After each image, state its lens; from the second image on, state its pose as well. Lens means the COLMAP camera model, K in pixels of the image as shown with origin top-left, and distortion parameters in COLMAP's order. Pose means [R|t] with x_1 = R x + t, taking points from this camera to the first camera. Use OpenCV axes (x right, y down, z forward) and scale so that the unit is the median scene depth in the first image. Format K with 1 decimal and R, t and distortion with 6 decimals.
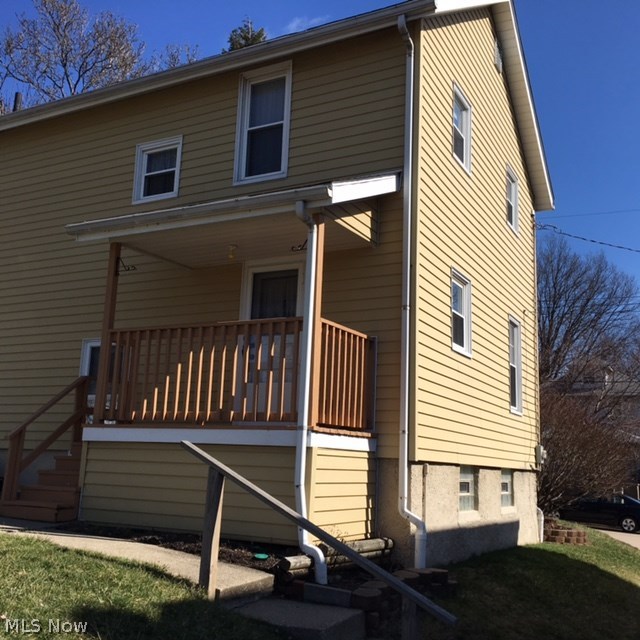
lens RADIAL K [[727.4, 0, 319.0], [0, 727.4, 317.3], [0, 0, 1]] dist [0.053237, 0.000000]
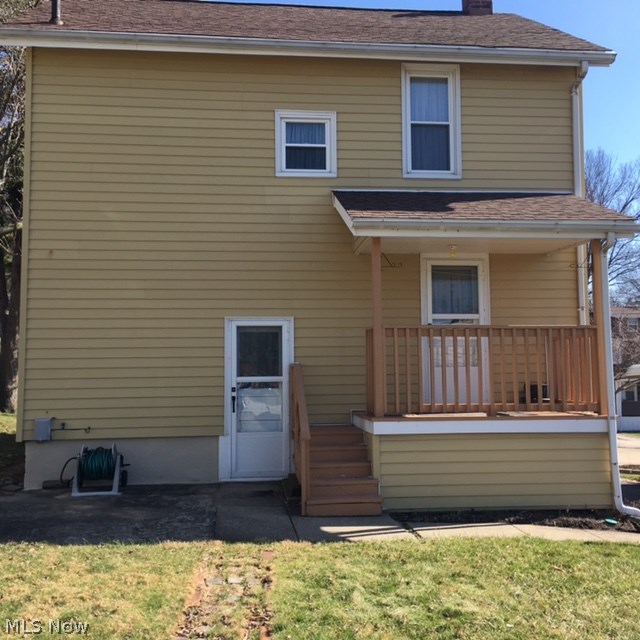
lens RADIAL K [[727.4, 0, 318.4], [0, 727.4, 322.2], [0, 0, 1]] dist [0.053237, 0.000000]
pose [[0.825159, -0.001676, 0.564897, -0.794159], [-0.071692, 0.991599, 0.107664, -0.076778], [-0.560332, -0.129338, 0.818107, 0.184215]]
